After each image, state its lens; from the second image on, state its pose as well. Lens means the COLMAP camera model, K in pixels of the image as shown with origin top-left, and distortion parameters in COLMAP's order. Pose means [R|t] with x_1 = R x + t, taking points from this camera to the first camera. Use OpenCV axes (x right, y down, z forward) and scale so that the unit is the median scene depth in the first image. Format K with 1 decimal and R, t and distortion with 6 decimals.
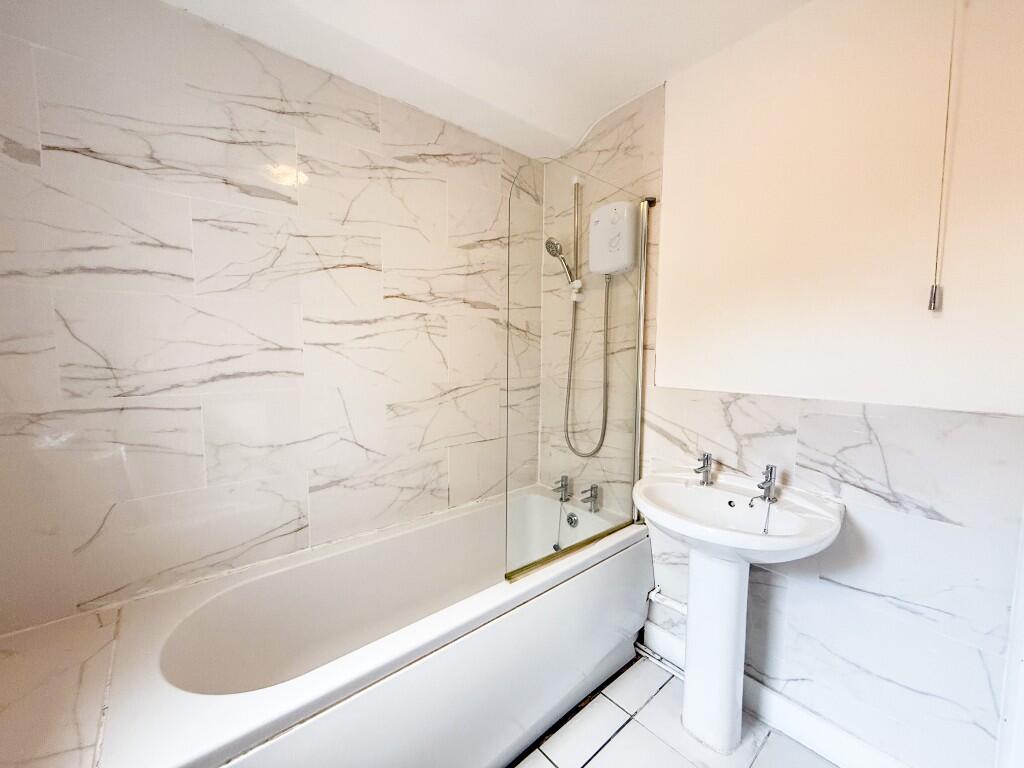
lens RADIAL K [[407.7, 0, 509.2], [0, 407.7, 381.1], [0, 0, 1]] dist [0.000365, 0.000252]
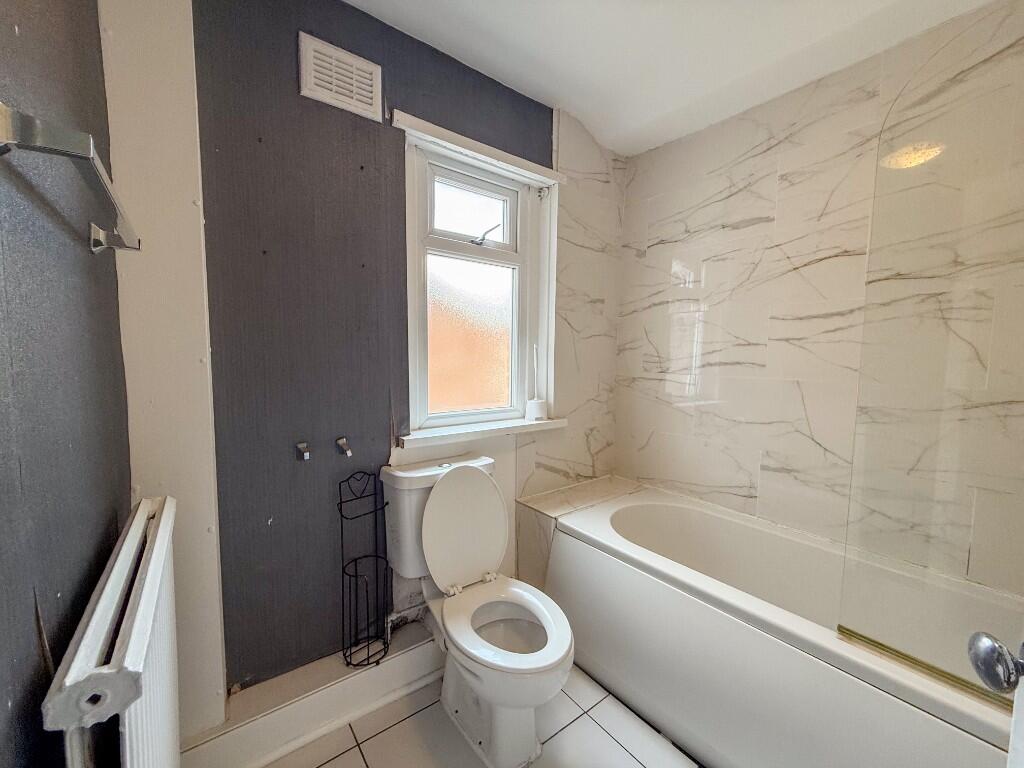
lens RADIAL K [[407.7, 0, 510.8], [0, 407.7, 383.1], [0, 0, 1]] dist [0.000365, 0.000252]
pose [[-0.044825, 0.058404, -0.997286, 0.679244], [-0.091266, 0.993875, 0.062306, 0.025025], [0.994817, 0.093811, -0.039220, 0.327316]]
